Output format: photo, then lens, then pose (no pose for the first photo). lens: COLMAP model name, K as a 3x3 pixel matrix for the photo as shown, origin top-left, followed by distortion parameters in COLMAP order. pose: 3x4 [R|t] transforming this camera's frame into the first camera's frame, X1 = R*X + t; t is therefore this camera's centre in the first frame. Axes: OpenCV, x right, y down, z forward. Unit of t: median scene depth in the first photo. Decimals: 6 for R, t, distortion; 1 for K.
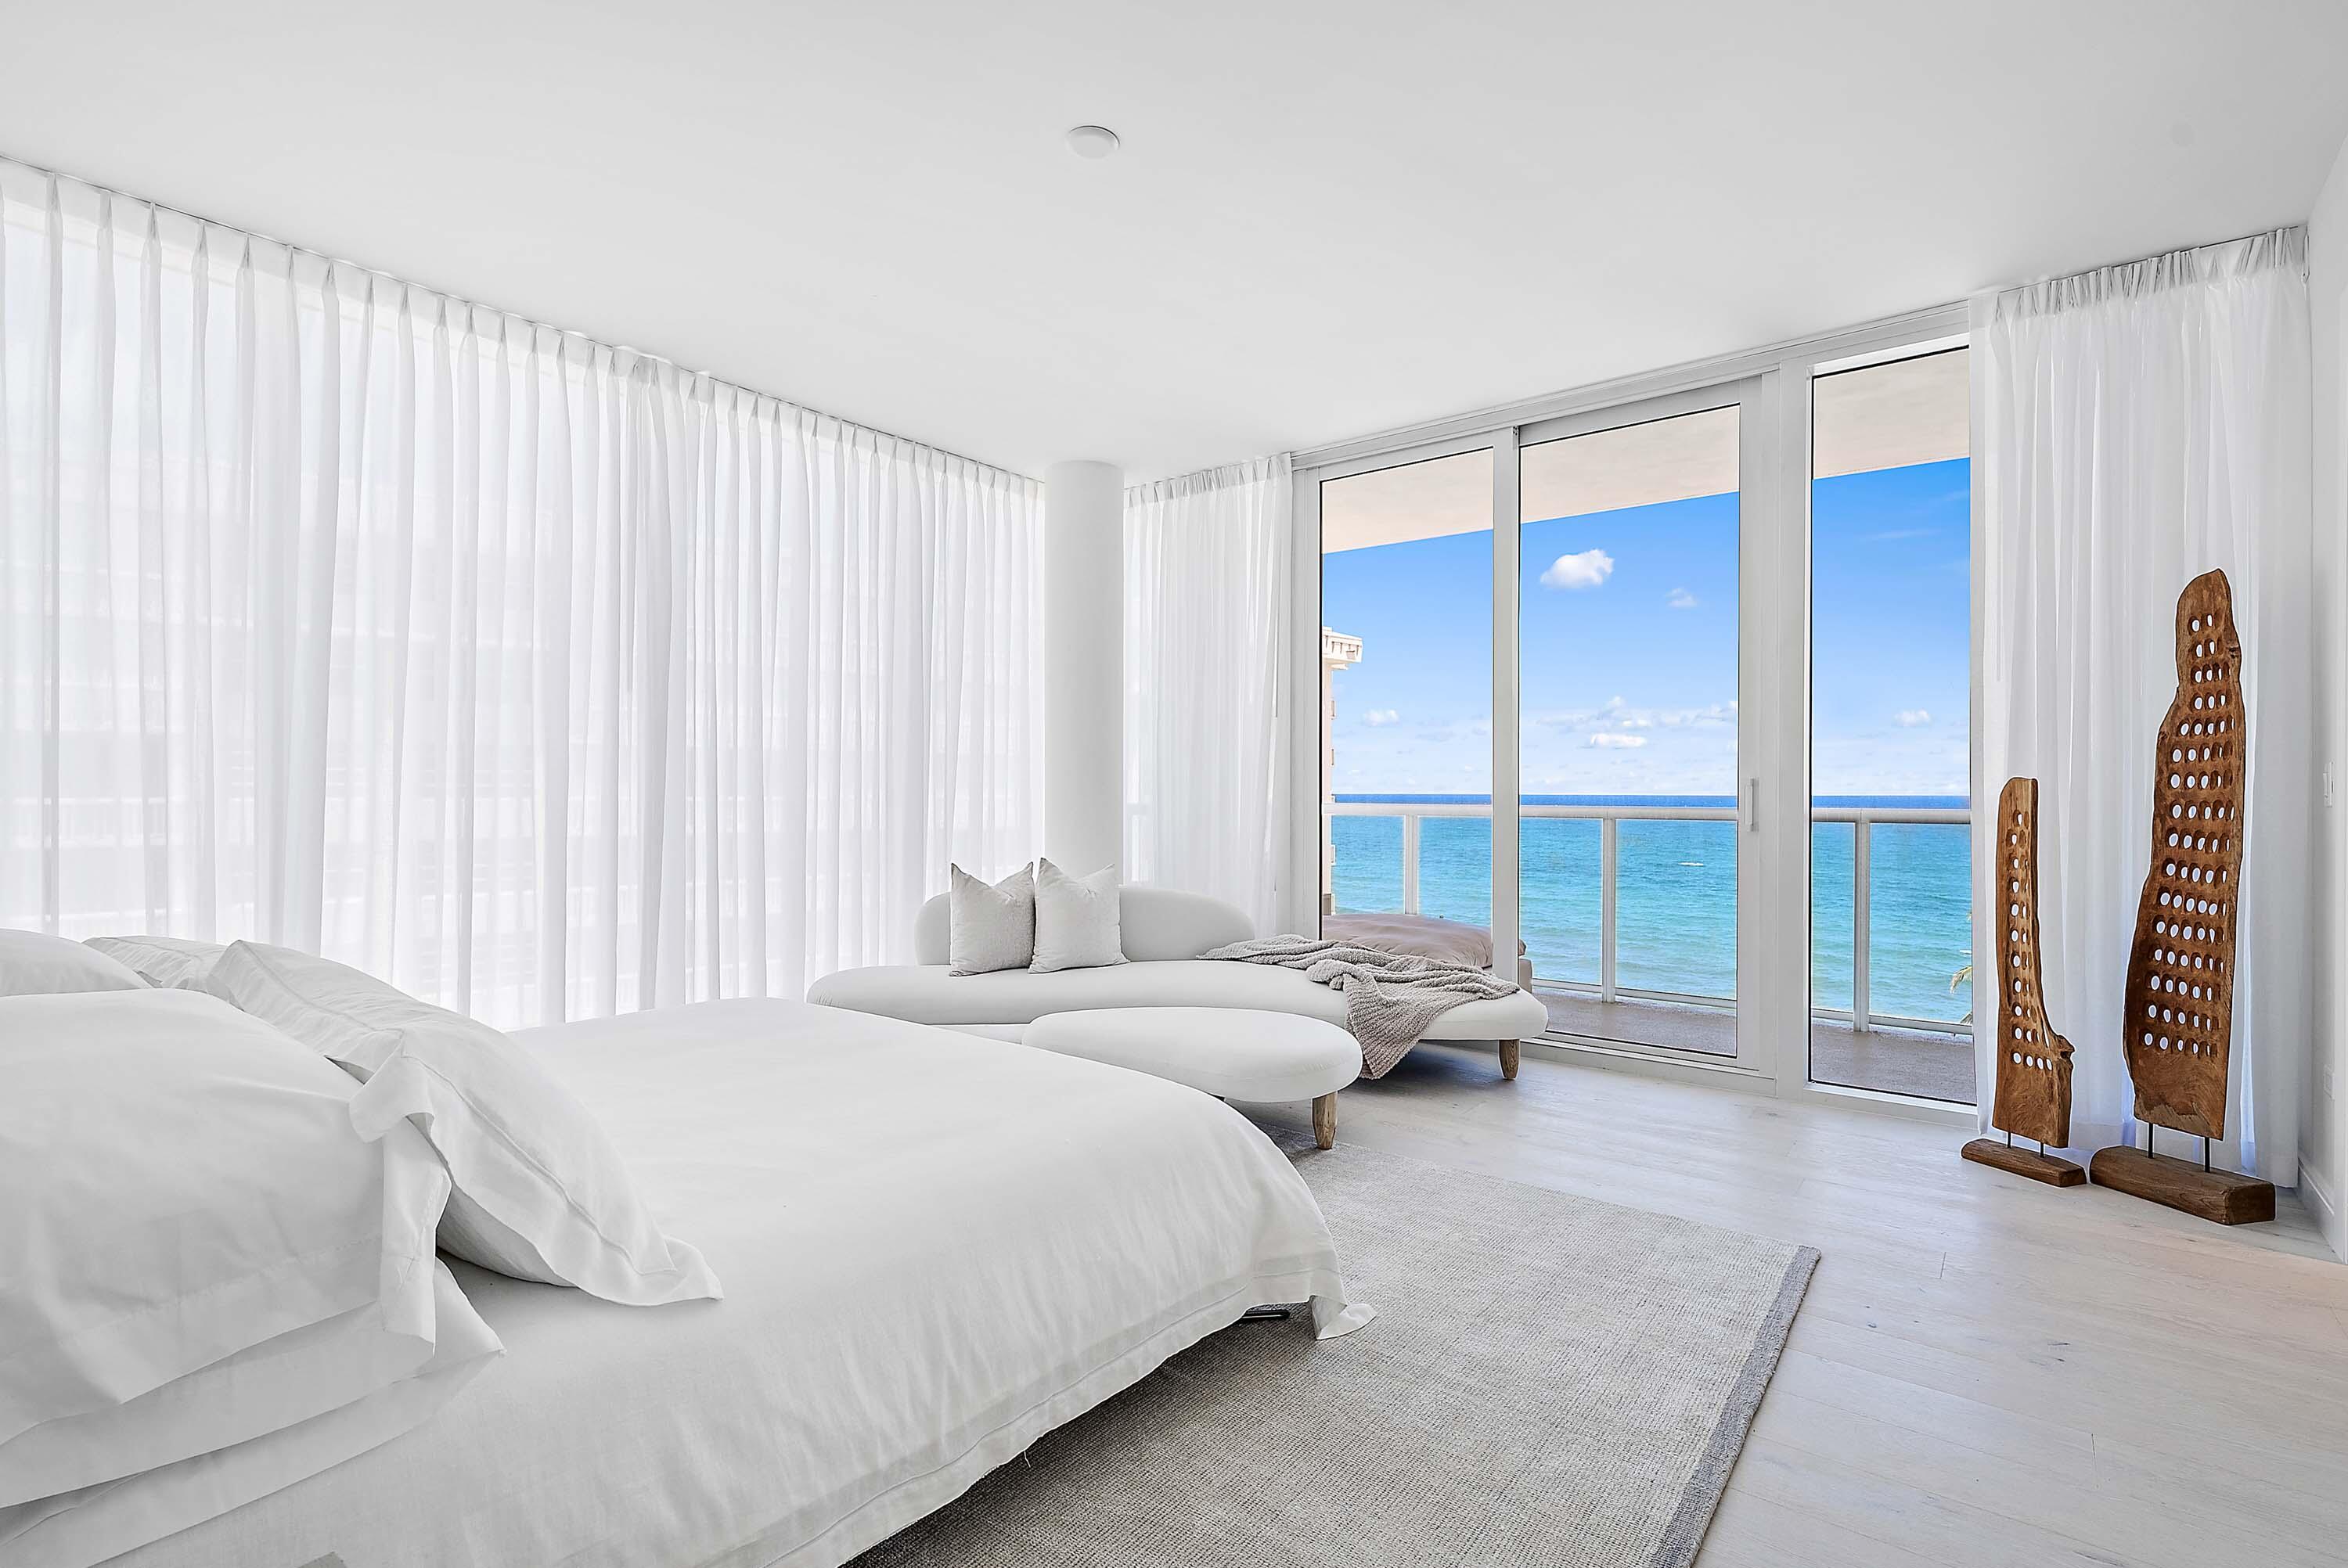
lens RADIAL K [[1087.9, 0, 1174.0], [0, 1087.9, 784.0], [0, 0, 1]] dist [-0.000924, 0.000021]
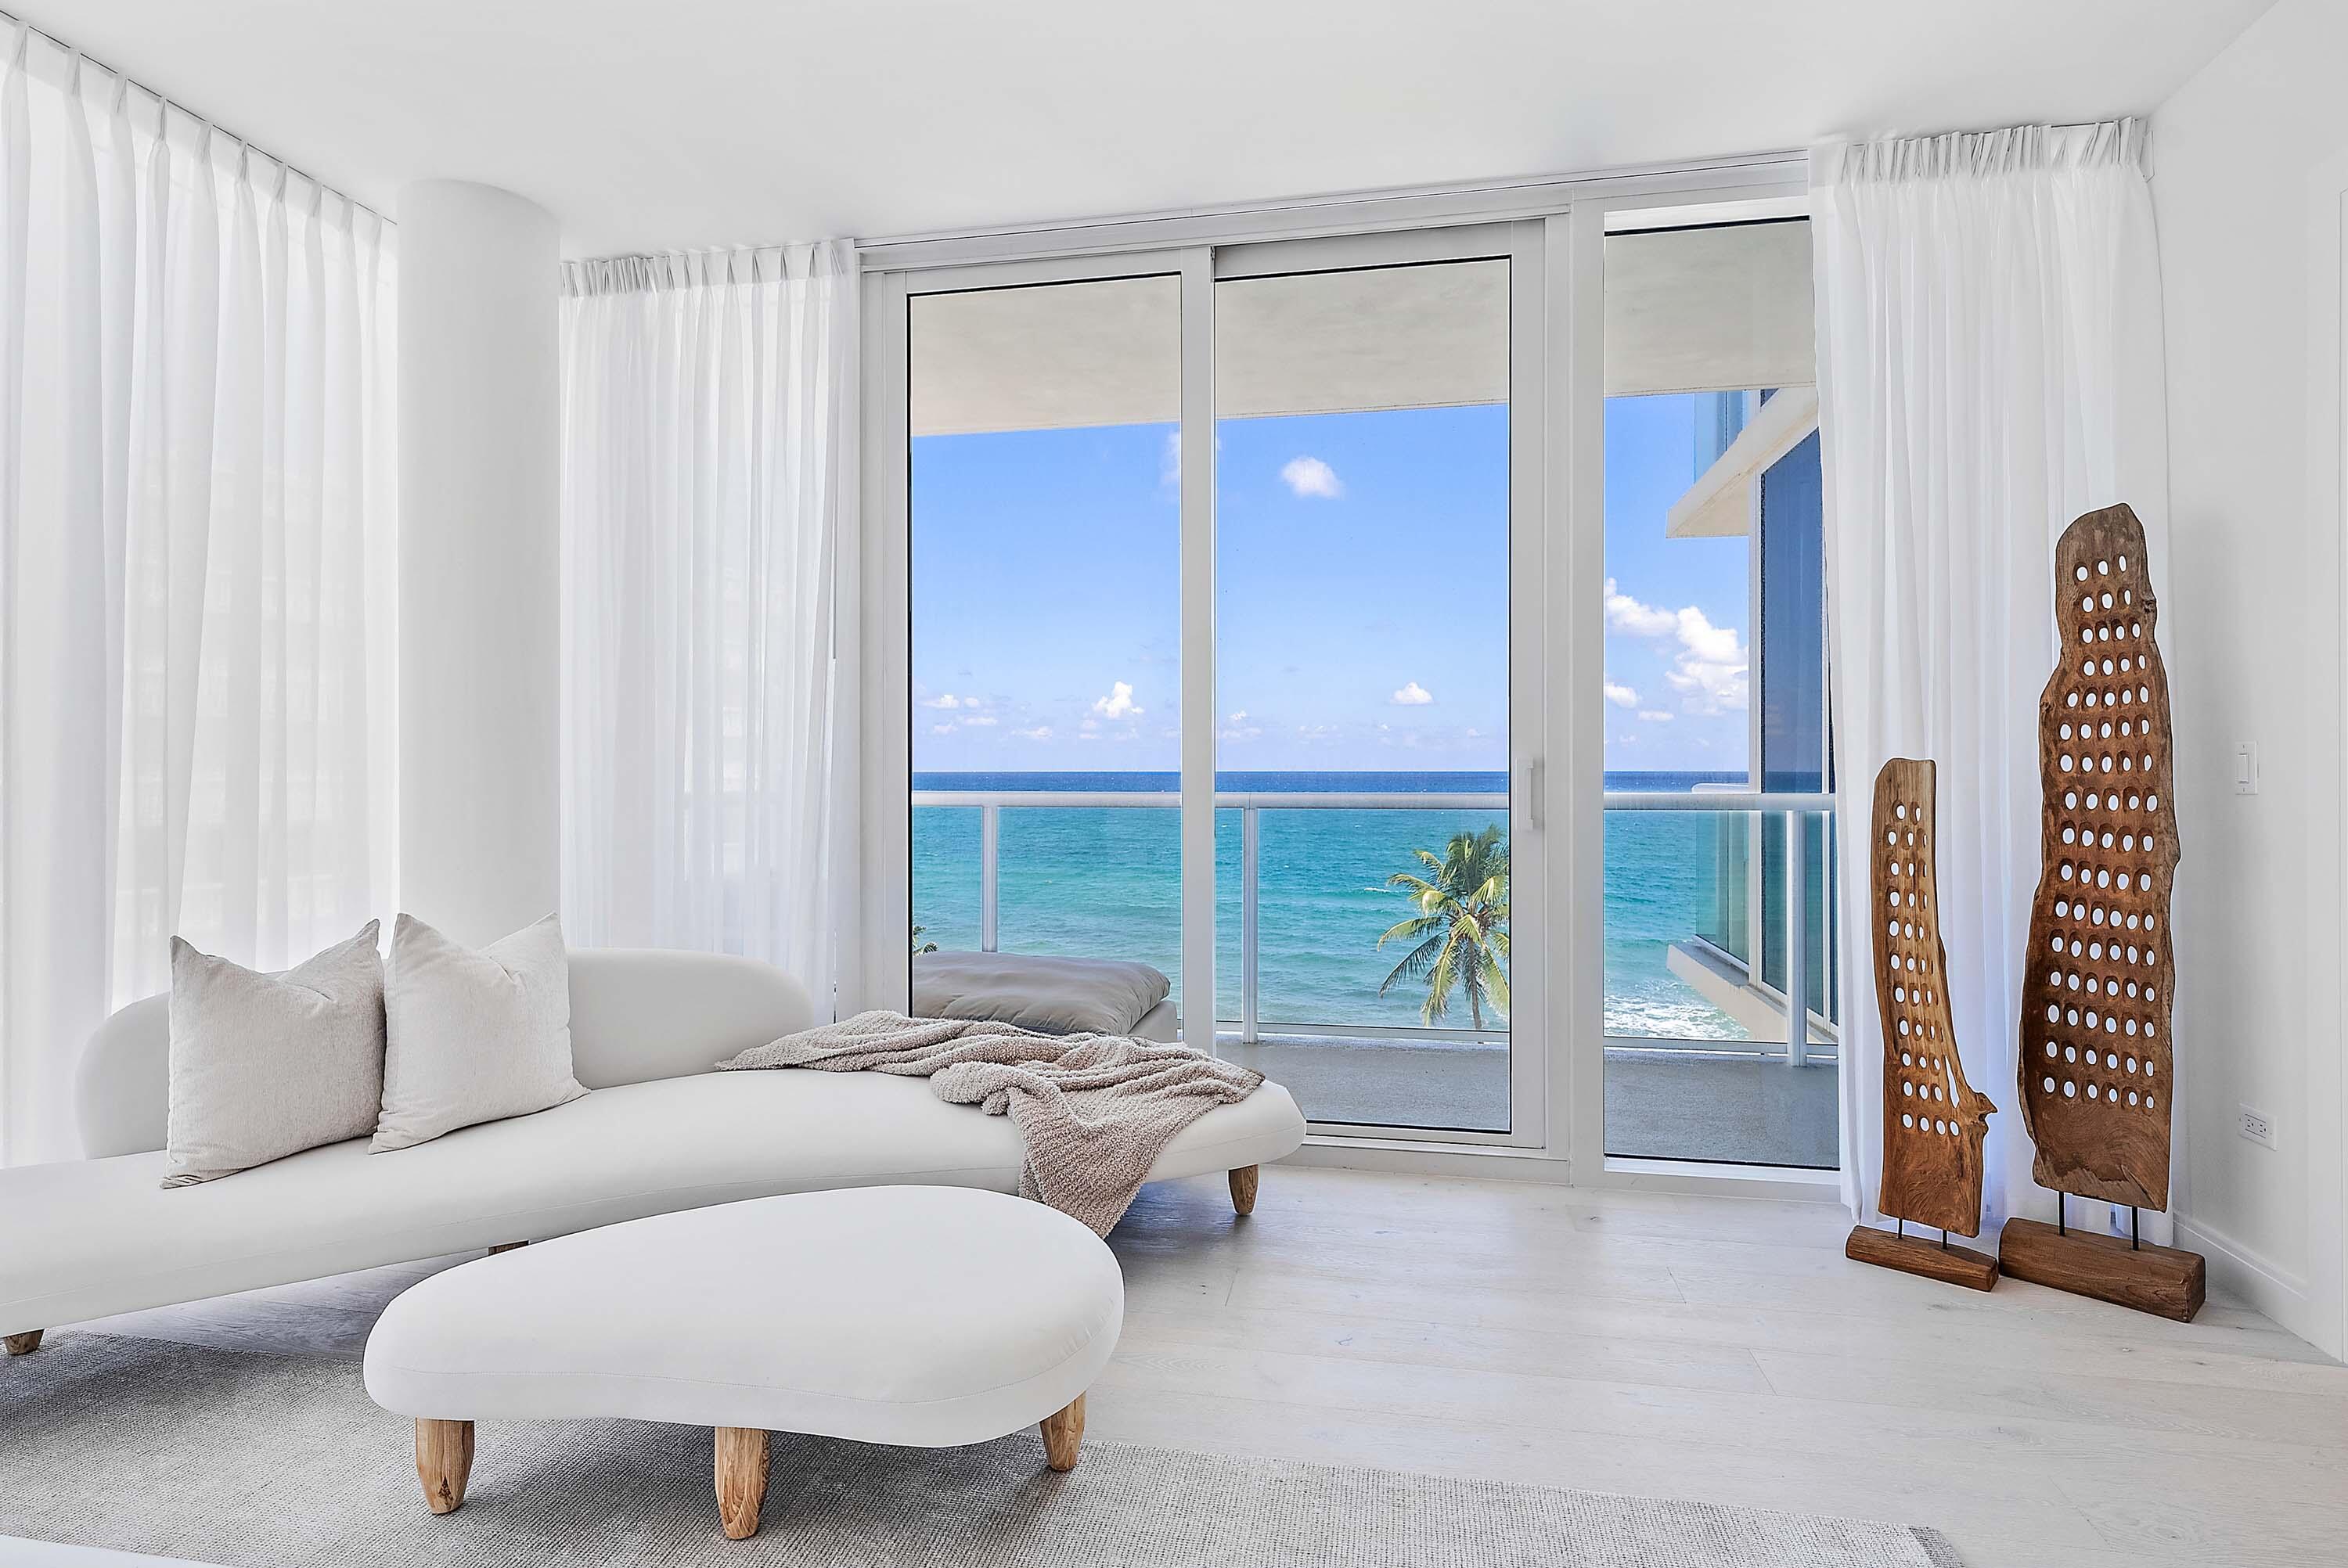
lens RADIAL K [[1196.3, 0, 1174.6], [0, 1196.3, 760.7], [0, 0, 1]] dist [-0.001659, 0.001254]
pose [[0.889884, -0.000727, 0.456187, -0.079140], [-0.000085, 0.999998, 0.001760, -0.005953], [-0.456188, -0.001605, 0.889882, 0.495872]]
